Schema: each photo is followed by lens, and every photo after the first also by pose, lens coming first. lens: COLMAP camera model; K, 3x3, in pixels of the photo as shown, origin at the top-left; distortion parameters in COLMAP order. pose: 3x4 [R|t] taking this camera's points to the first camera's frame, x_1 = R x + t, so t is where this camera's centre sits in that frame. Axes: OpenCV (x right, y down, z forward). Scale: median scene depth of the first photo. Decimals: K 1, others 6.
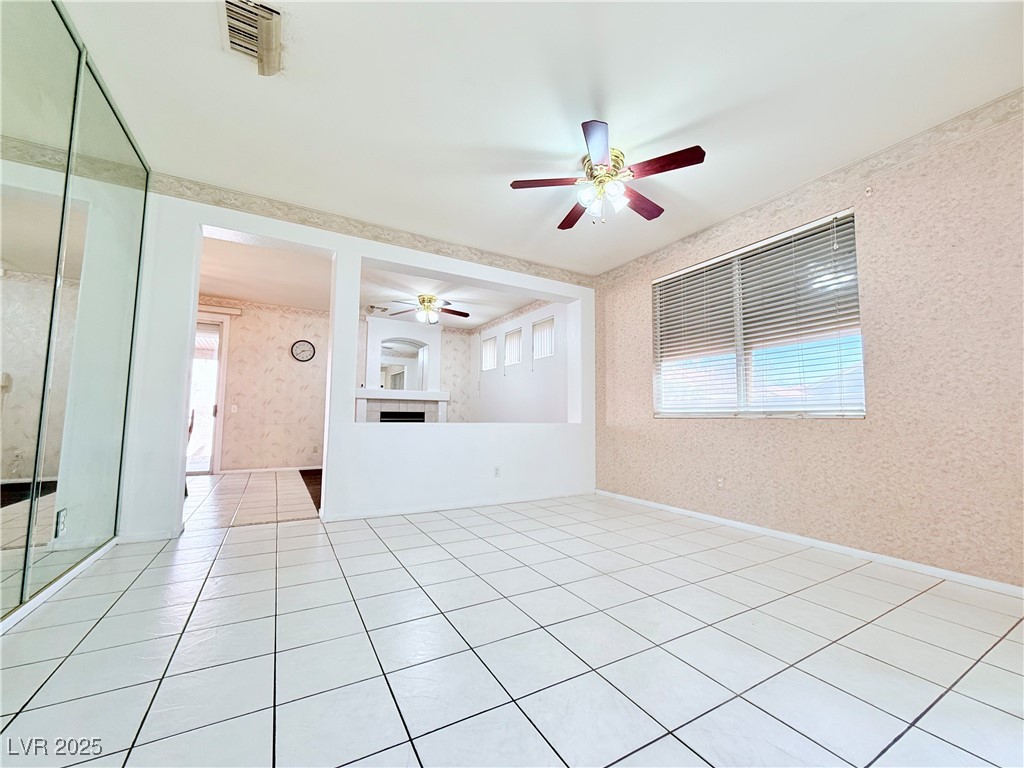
lens RADIAL K [[412.5, 0, 512.0], [0, 412.5, 382.3], [0, 0, 1]] dist [0.002810, 0.000850]
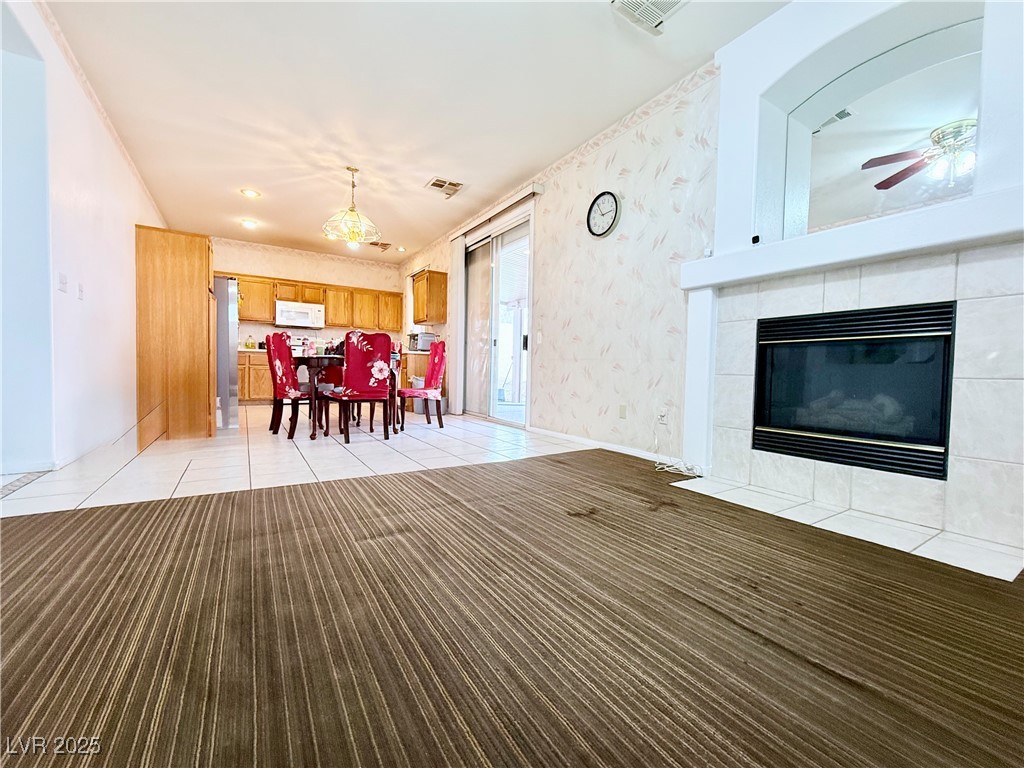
lens RADIAL K [[412.5, 0, 514.4], [0, 412.5, 385.3], [0, 0, 1]] dist [0.002810, 0.000850]
pose [[0.070277, 0.028894, -0.997109, -0.005983], [0.067651, 0.997141, 0.033663, 0.106255], [0.995231, -0.069821, 0.068122, 0.838249]]
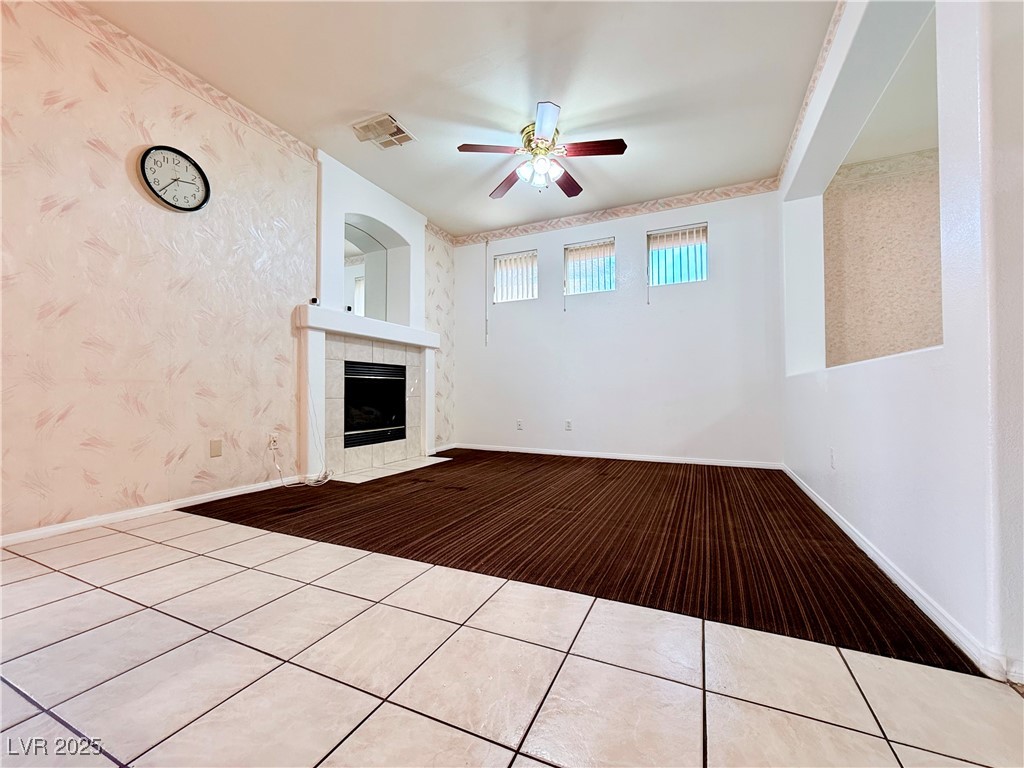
lens RADIAL K [[412.5, 0, 510.3], [0, 412.5, 383.5], [0, 0, 1]] dist [0.002810, 0.000850]
pose [[0.810928, 0.002694, 0.585140, -0.476675], [-0.040216, 0.997881, 0.051140, 0.070096], [-0.583763, -0.065003, 0.809318, 0.525532]]
